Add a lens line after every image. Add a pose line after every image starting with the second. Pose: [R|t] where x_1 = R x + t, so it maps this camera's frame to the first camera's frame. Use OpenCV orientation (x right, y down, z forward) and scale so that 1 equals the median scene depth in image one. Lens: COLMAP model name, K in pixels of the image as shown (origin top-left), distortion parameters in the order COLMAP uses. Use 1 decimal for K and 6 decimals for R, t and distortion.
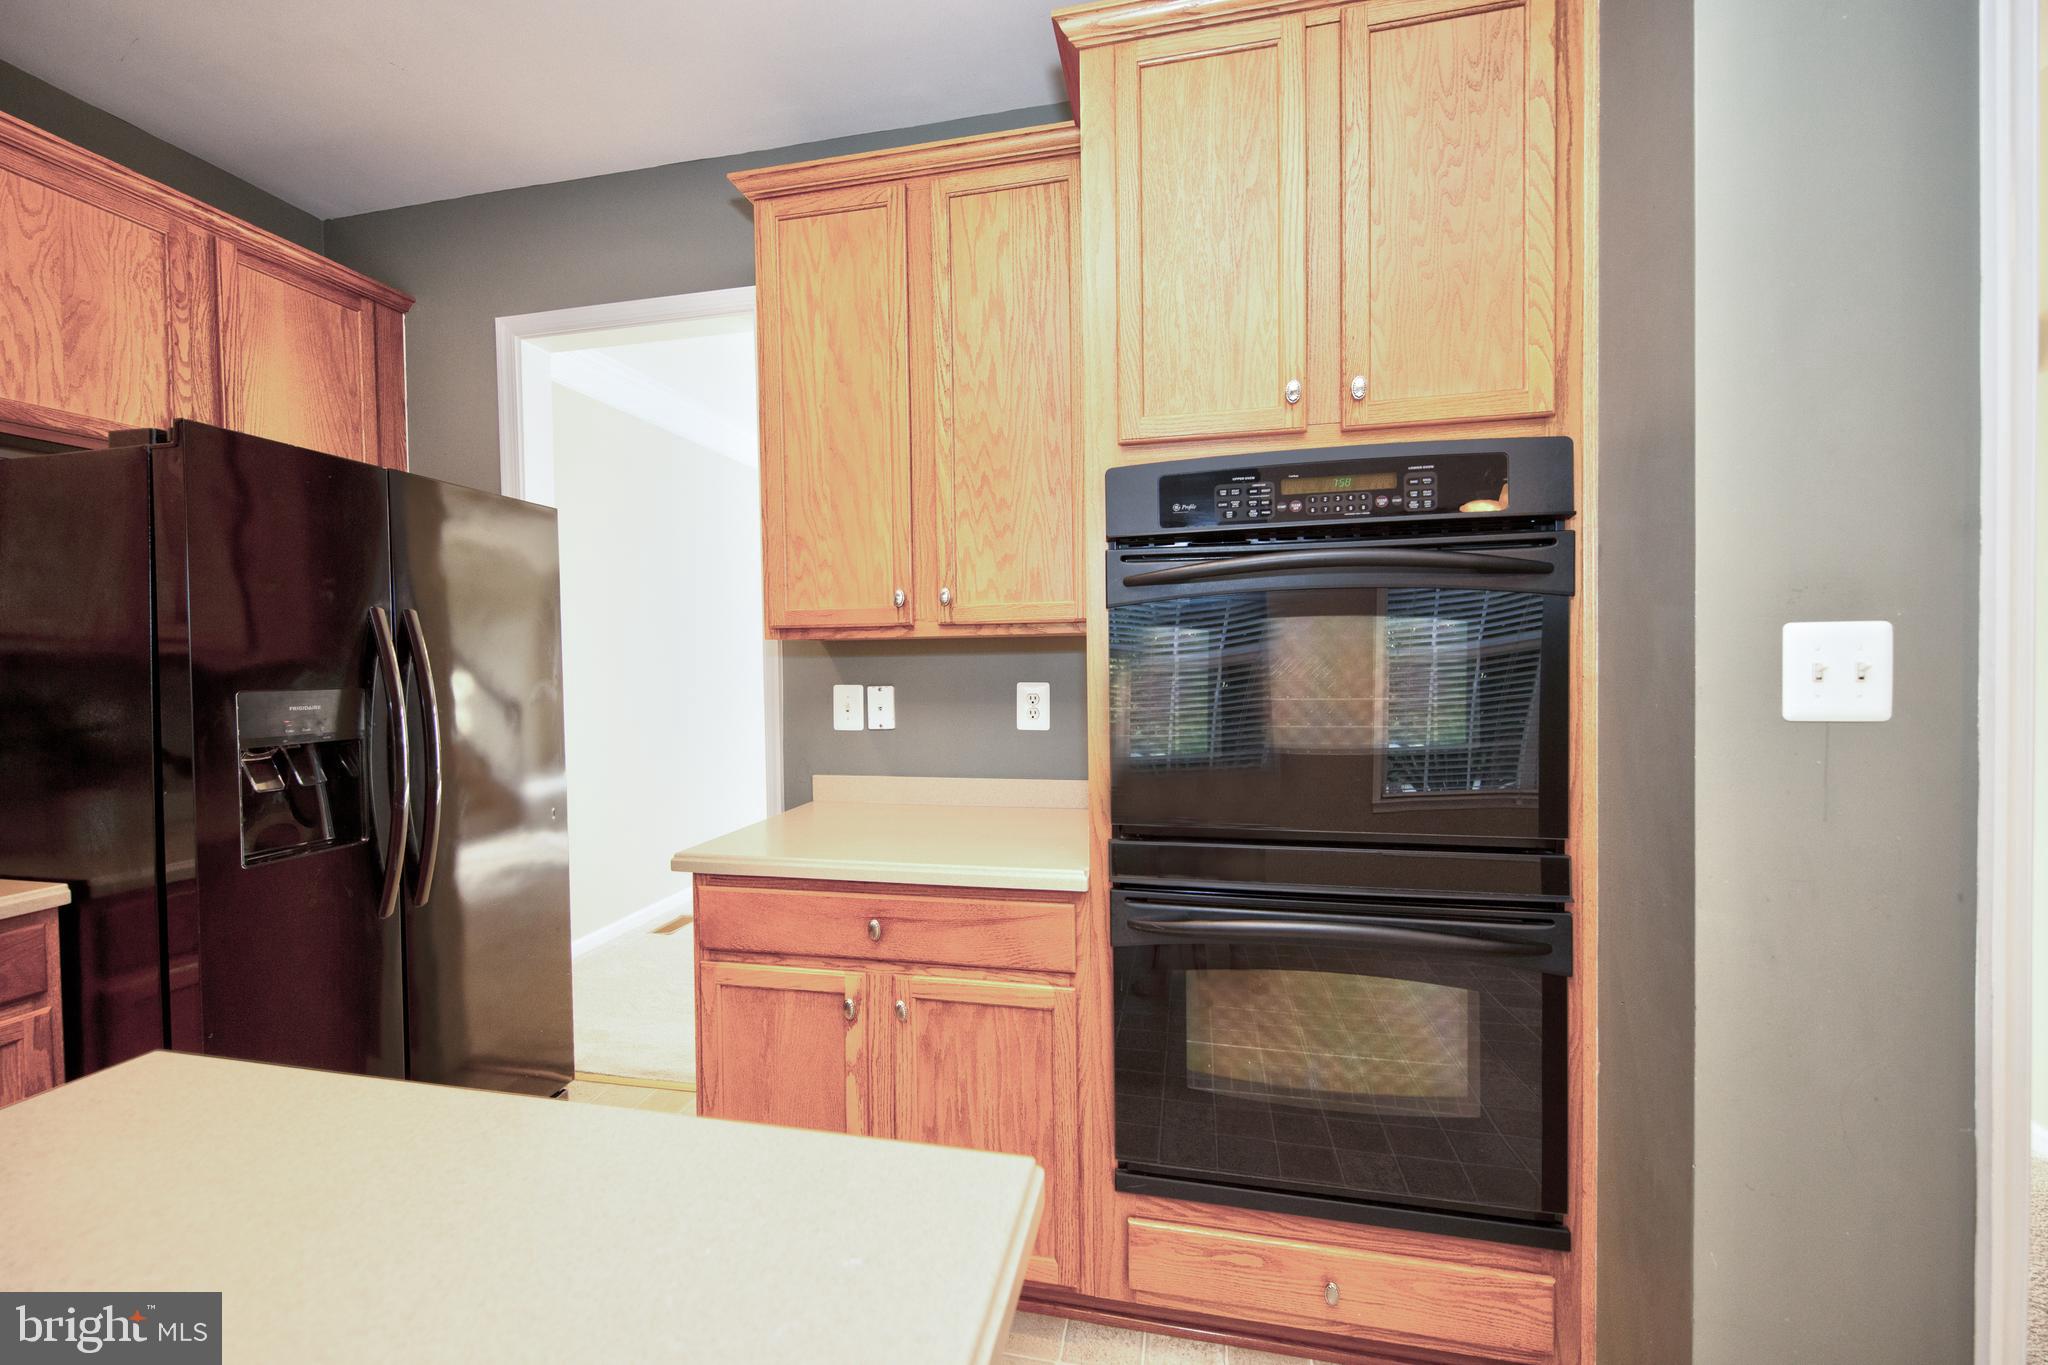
lens RADIAL K [[823.7, 0, 1020.8], [0, 823.7, 676.8], [0, 0, 1]] dist [0.013593, -0.000043]
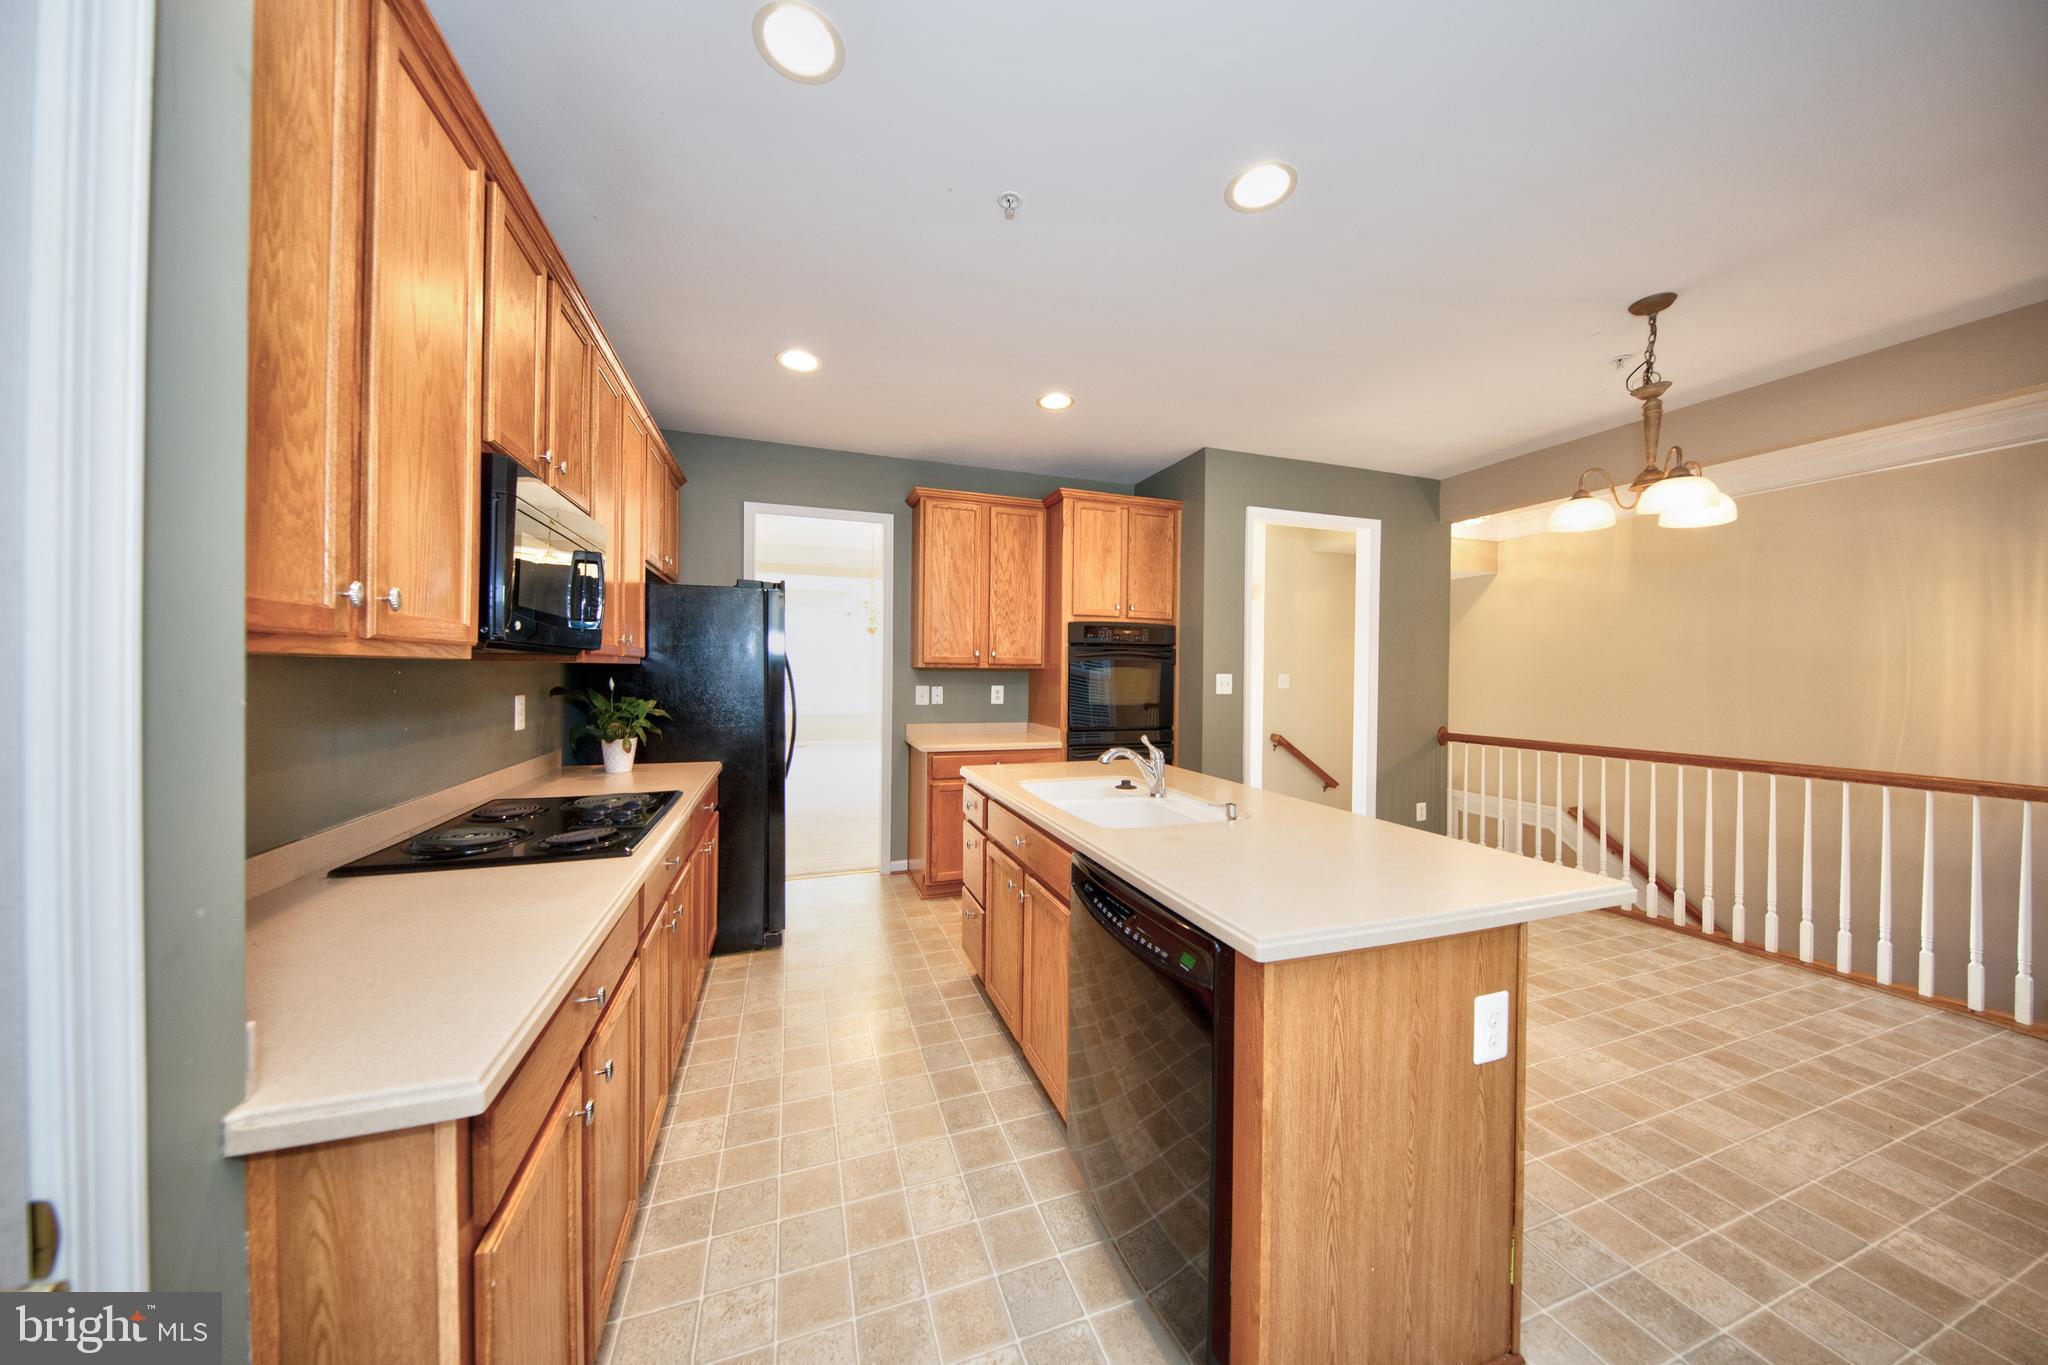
lens RADIAL K [[651.2, 0, 1025.8], [0, 651.2, 676.2], [0, 0, 1]] dist [0.005001, -0.000704]
pose [[0.843837, 0.017895, 0.536301, -1.480416], [-0.010070, 0.999796, -0.017517, 0.019247], [-0.536505, 0.009381, 0.843845, -1.154023]]
